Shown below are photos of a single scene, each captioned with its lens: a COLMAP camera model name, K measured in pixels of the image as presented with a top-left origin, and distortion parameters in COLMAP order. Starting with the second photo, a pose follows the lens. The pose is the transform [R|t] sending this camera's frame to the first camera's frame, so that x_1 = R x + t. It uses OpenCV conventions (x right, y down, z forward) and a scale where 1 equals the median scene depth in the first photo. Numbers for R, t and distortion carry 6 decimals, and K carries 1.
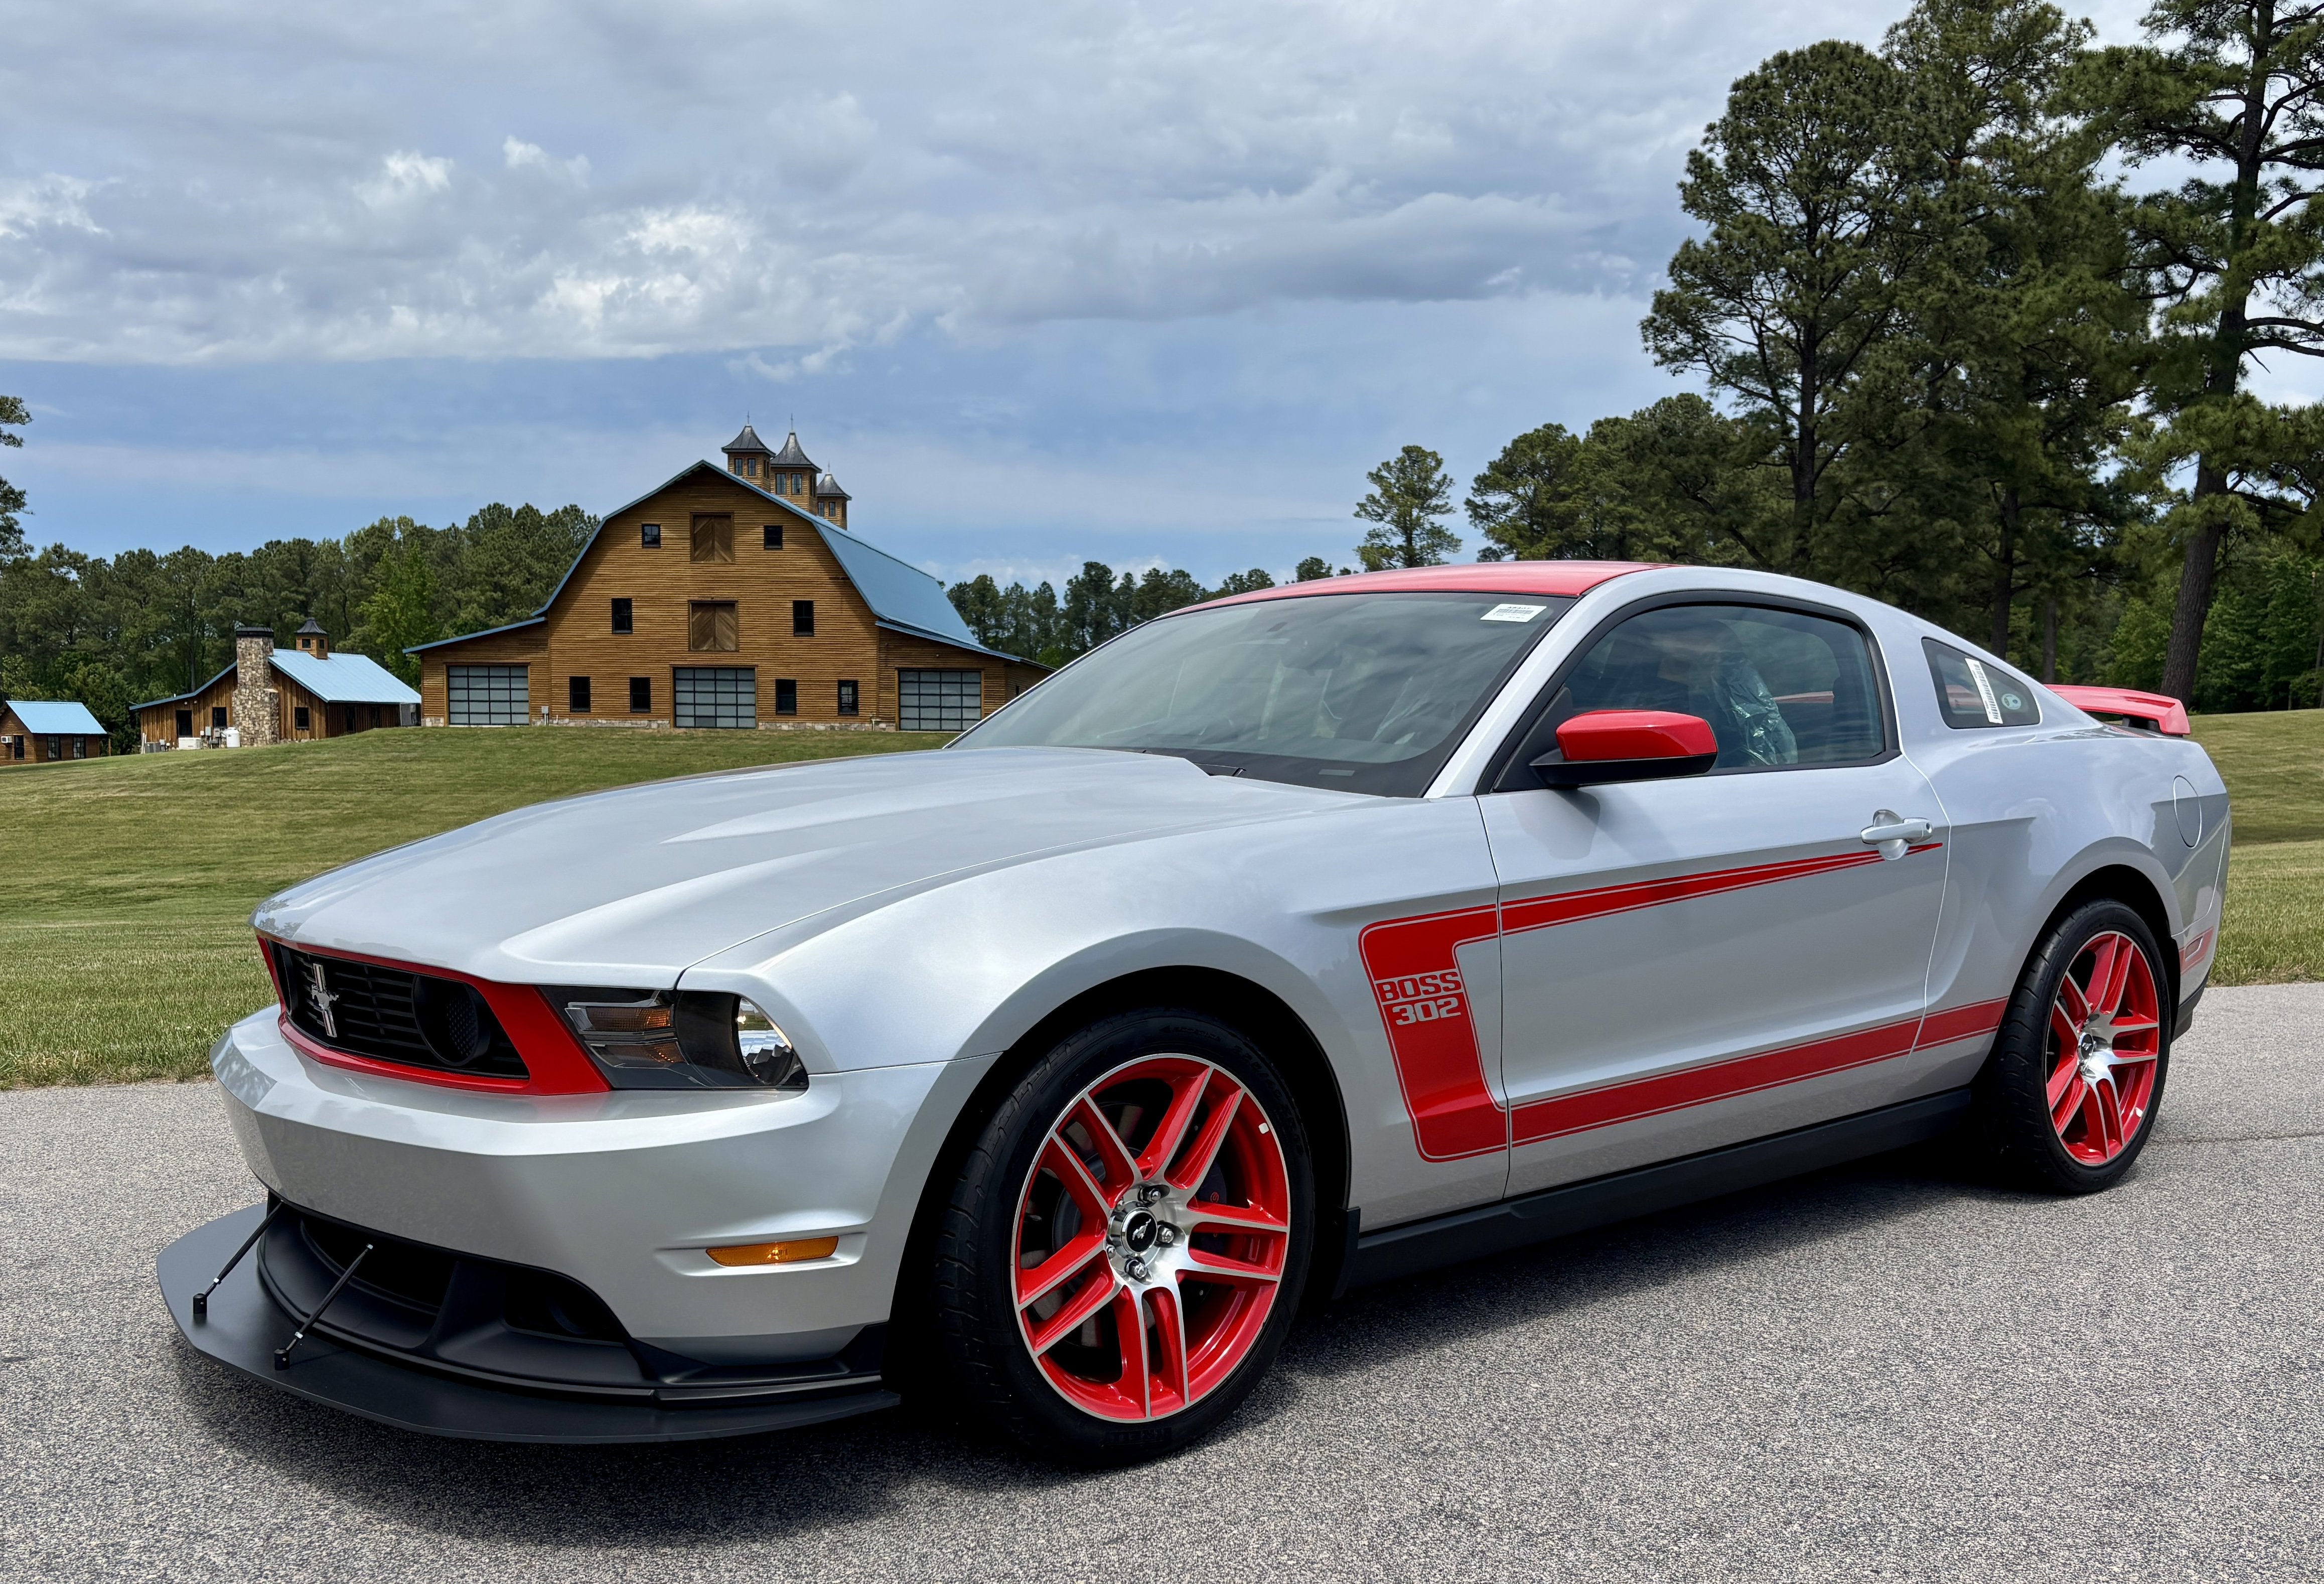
lens RADIAL K [[2286.6, 0, 1244.3], [0, 2286.6, 800.3], [0, 0, 1]] dist [0.007002, 0.006106]
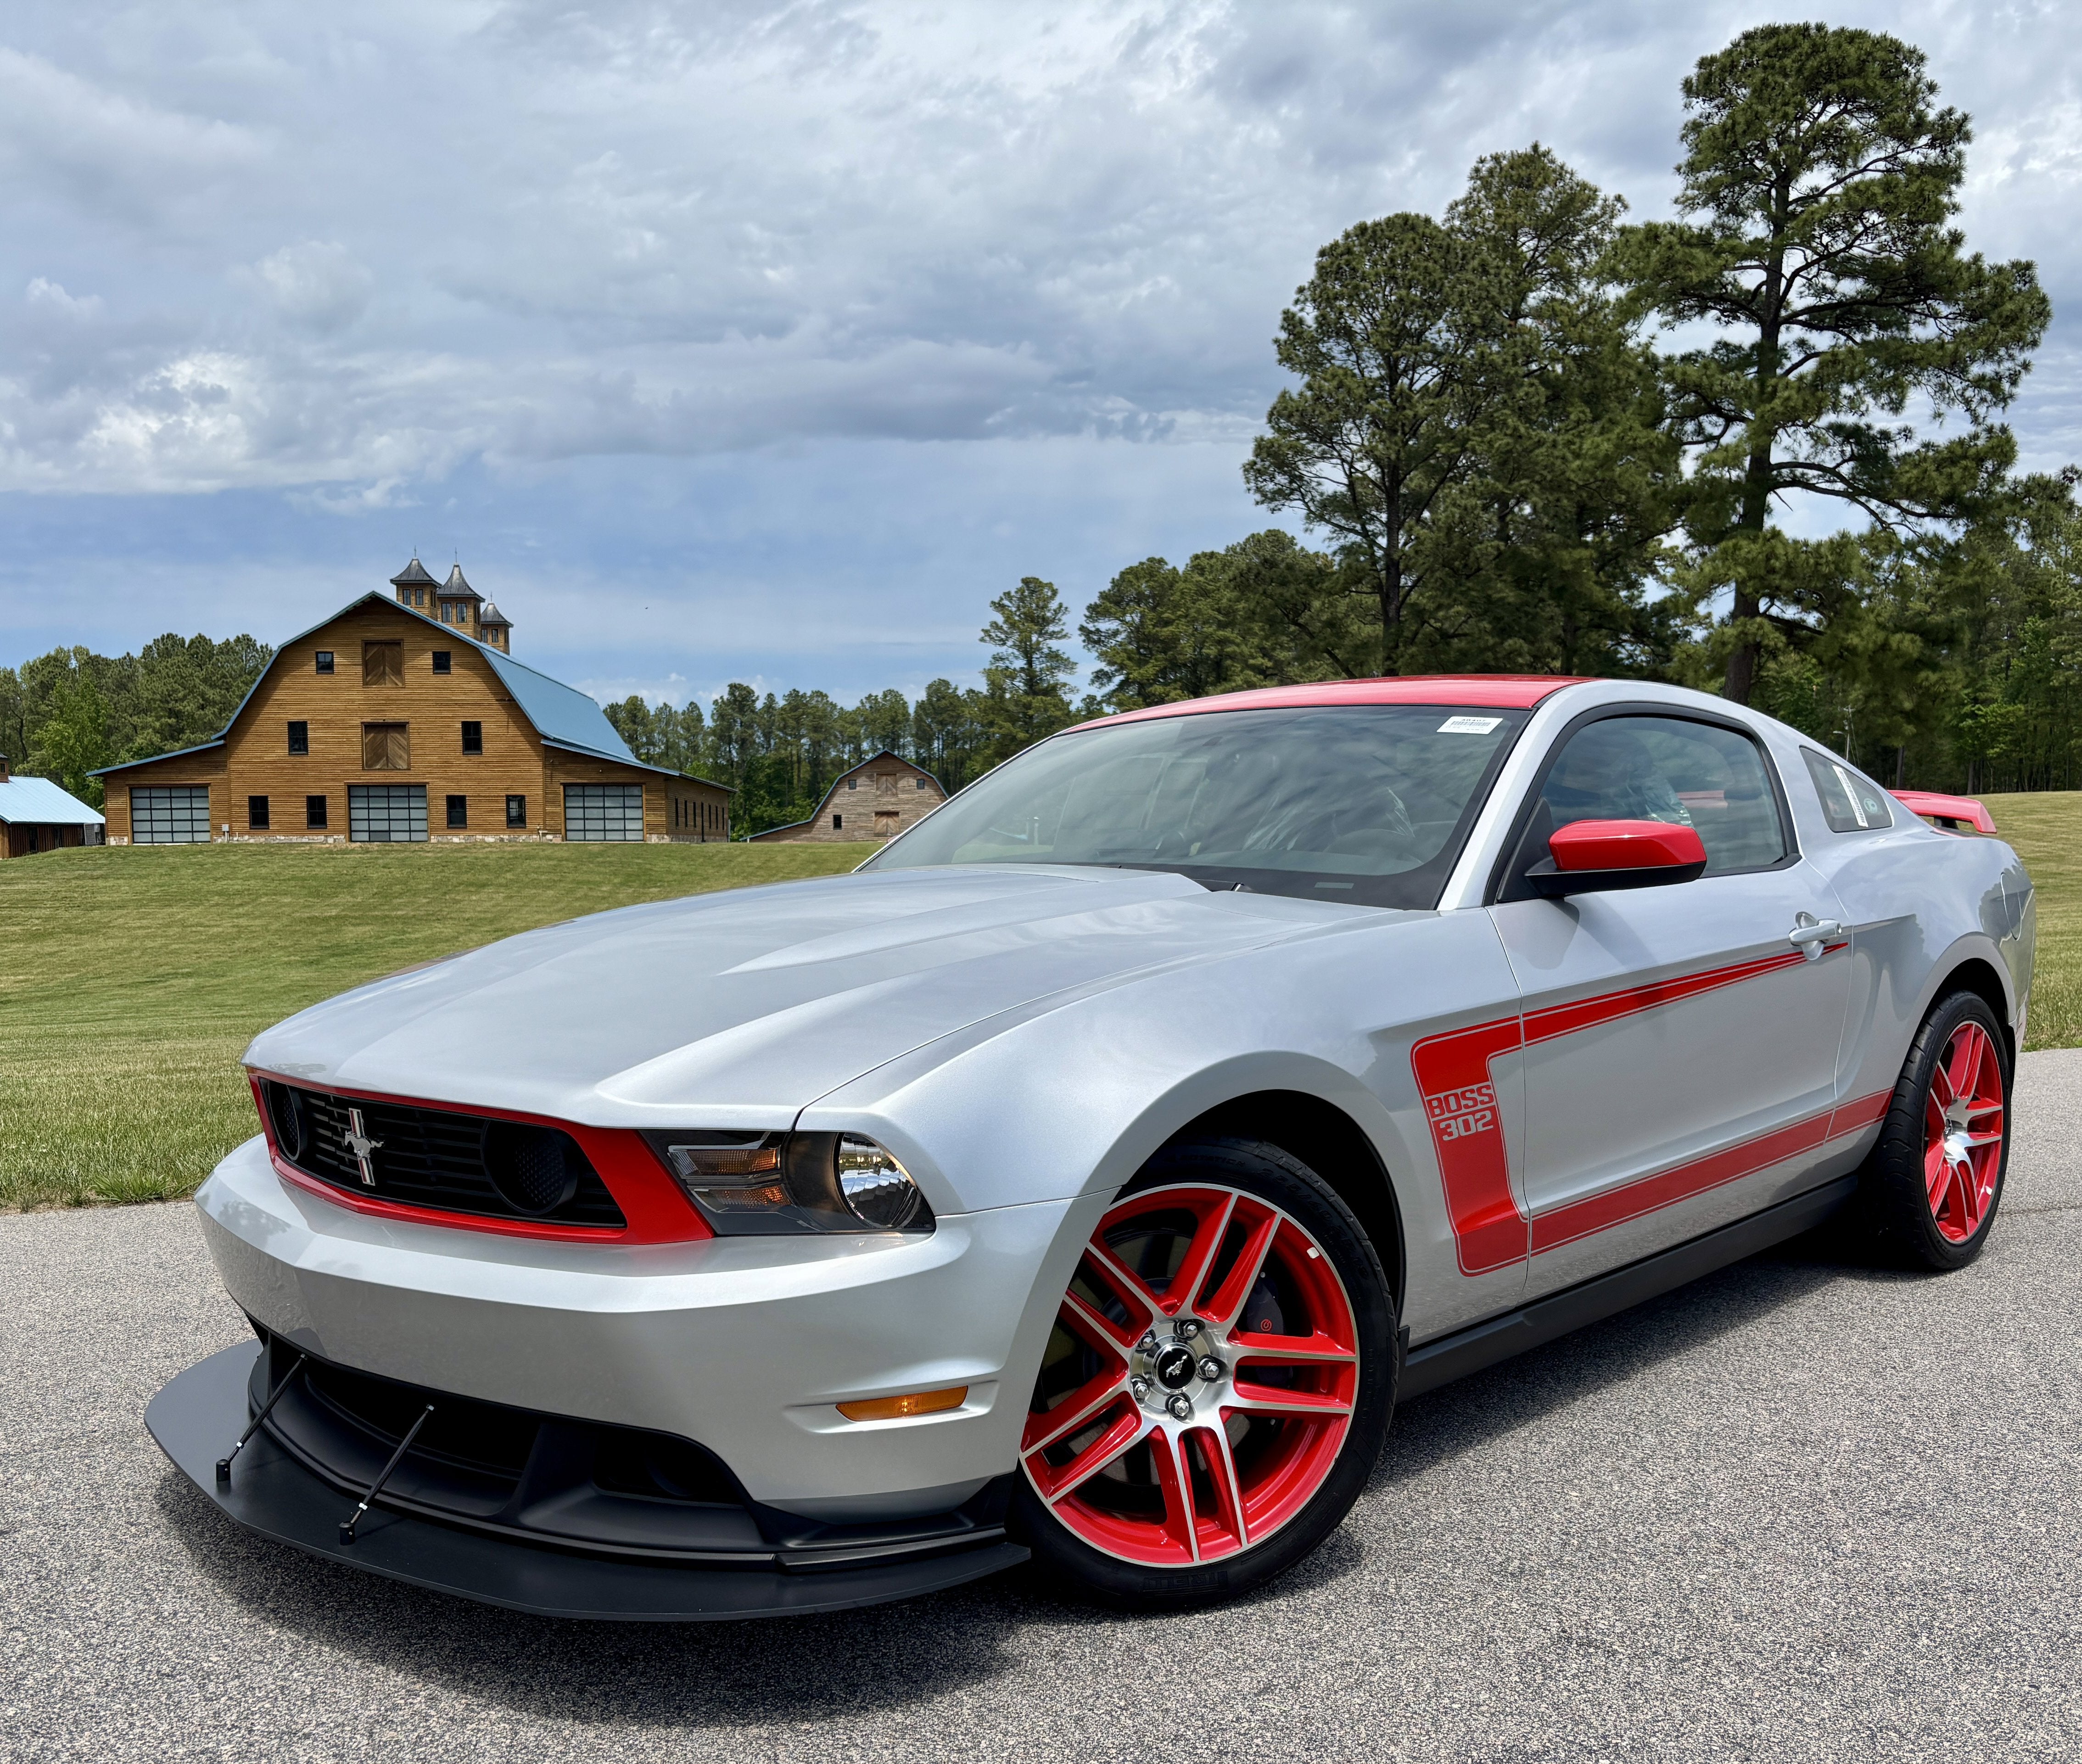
lens RADIAL K [[2060.7, 0, 1043.4], [0, 2060.7, 917.3], [0, 0, 1]] dist [0.014833, -0.017970]
pose [[0.995948, -0.017321, 0.088242, -0.014505], [0.016519, 0.999815, 0.009813, -0.000826], [-0.088396, -0.008316, 0.996051, 0.009531]]
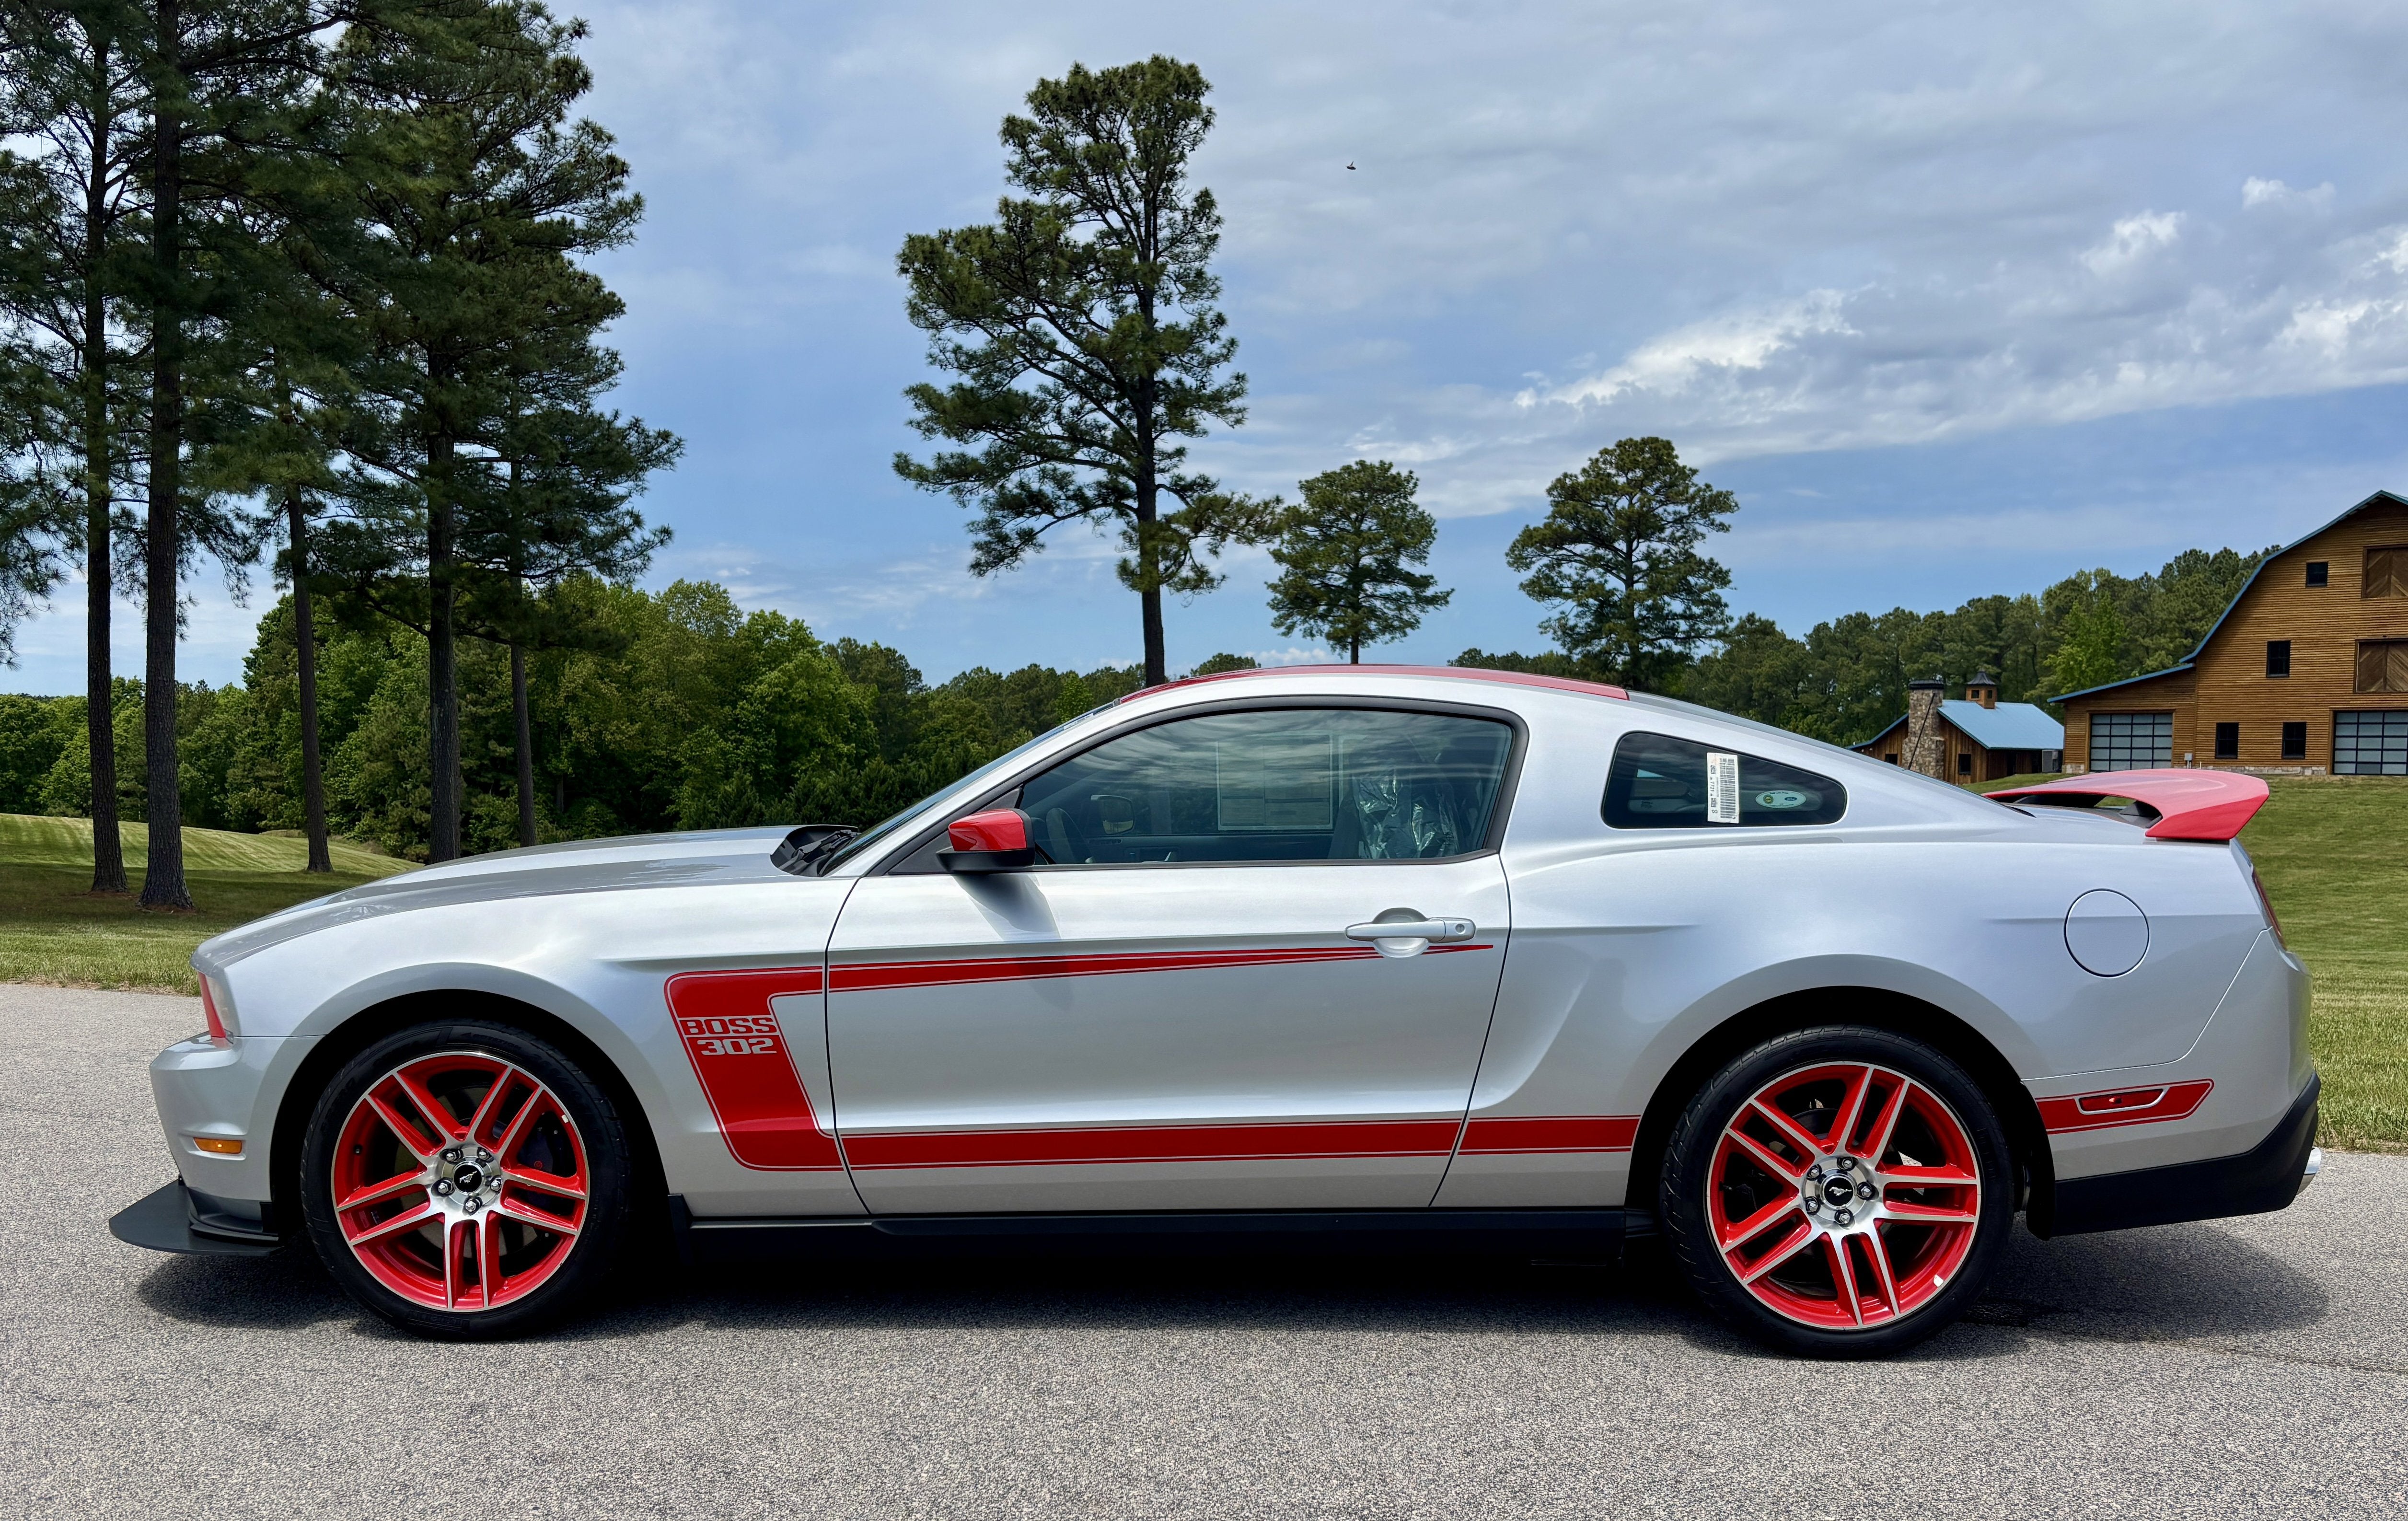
lens RADIAL K [[2167.2, 0, 1201.0], [0, 2167.2, 817.6], [0, 0, 1]] dist [0.070585, -0.097787]
pose [[0.703874, 0.021023, -0.710013, 0.085957], [-0.027633, 0.999616, 0.002204, -0.003385], [0.709787, 0.018069, 0.704185, 0.026004]]
